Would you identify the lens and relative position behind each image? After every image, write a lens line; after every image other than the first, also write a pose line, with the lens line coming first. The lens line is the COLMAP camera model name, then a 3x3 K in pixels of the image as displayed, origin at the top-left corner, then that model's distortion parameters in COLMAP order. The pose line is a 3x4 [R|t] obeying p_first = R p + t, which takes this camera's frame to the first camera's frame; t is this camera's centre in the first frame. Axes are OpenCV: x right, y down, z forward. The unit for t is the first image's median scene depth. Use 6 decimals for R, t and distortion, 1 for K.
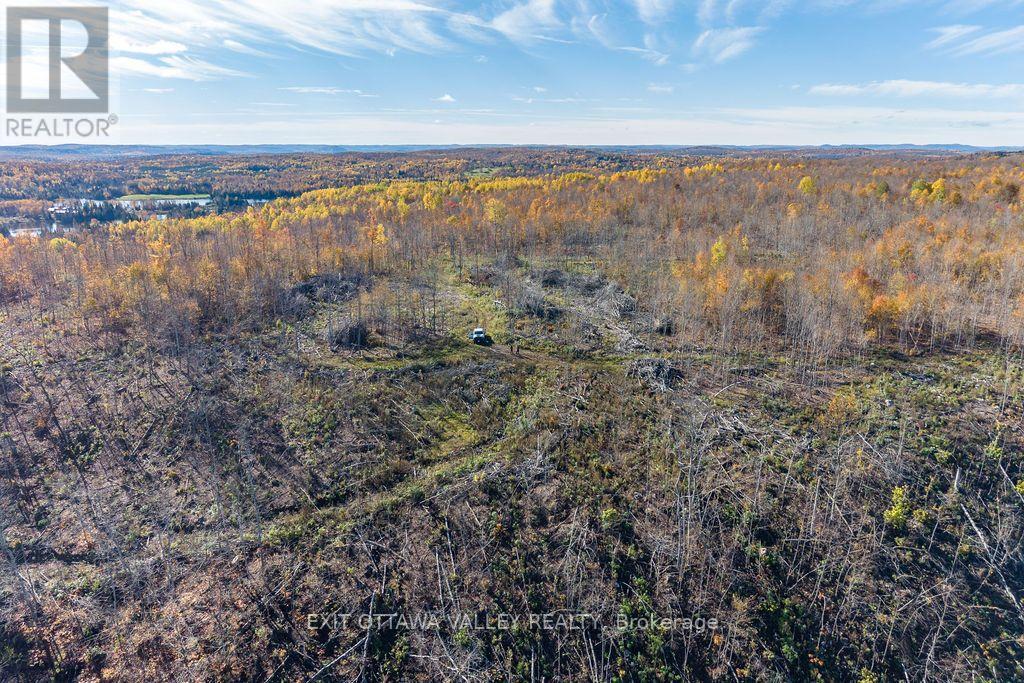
lens RADIAL K [[687.6, 0, 510.2], [0, 687.6, 352.1], [0, 0, 1]] dist [0.037678, -0.040870]
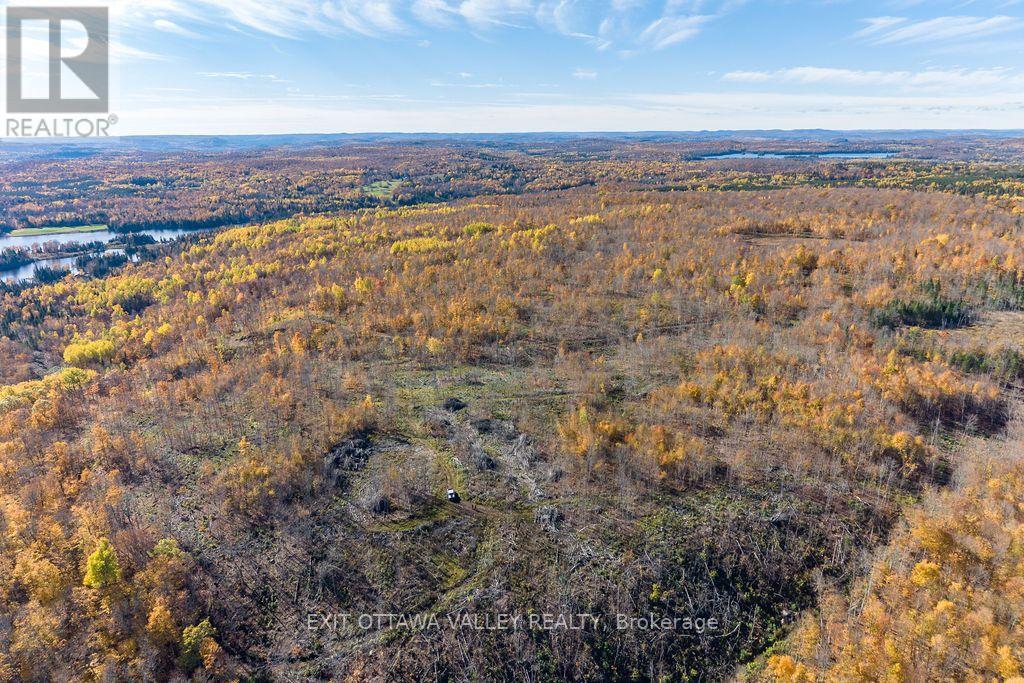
lens RADIAL K [[687.6, 0, 513.0], [0, 687.6, 361.7], [0, 0, 1]] dist [0.037678, -0.040870]
pose [[0.988130, -0.056685, 0.142779, -0.147889], [0.051677, 0.997920, 0.038549, -0.517863], [-0.144667, -0.030713, 0.989004, -0.928259]]
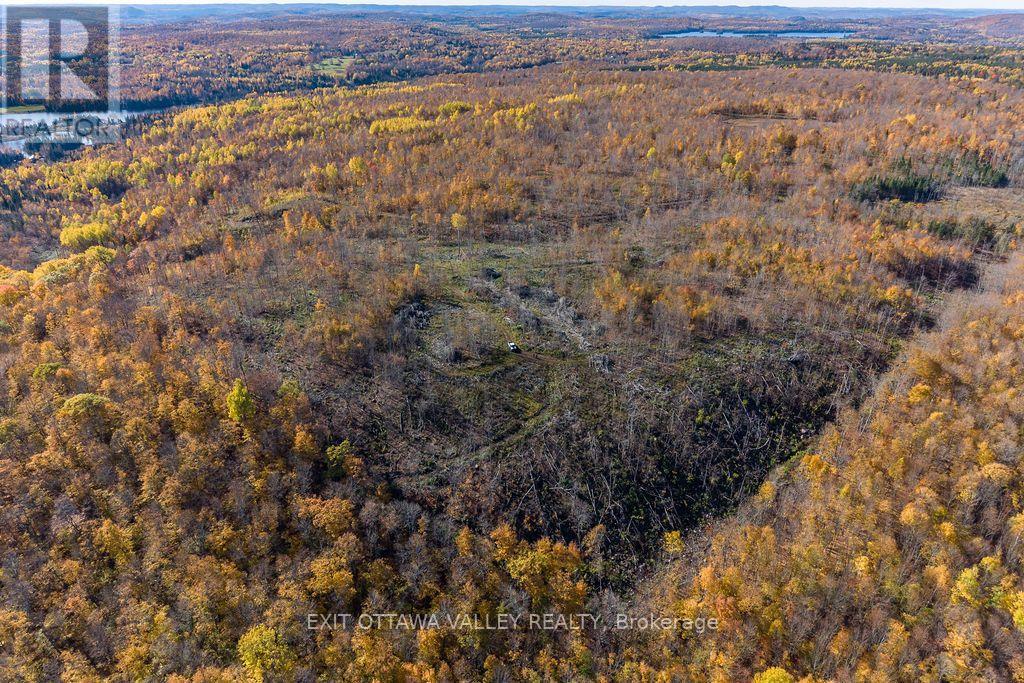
lens RADIAL K [[687.6, 0, 513.7], [0, 687.6, 362.1], [0, 0, 1]] dist [0.037678, -0.040870]
pose [[0.974092, -0.101218, 0.202237, -0.547731], [0.060954, 0.978662, 0.196226, -0.452291], [-0.217783, -0.178815, 0.959477, -1.126370]]
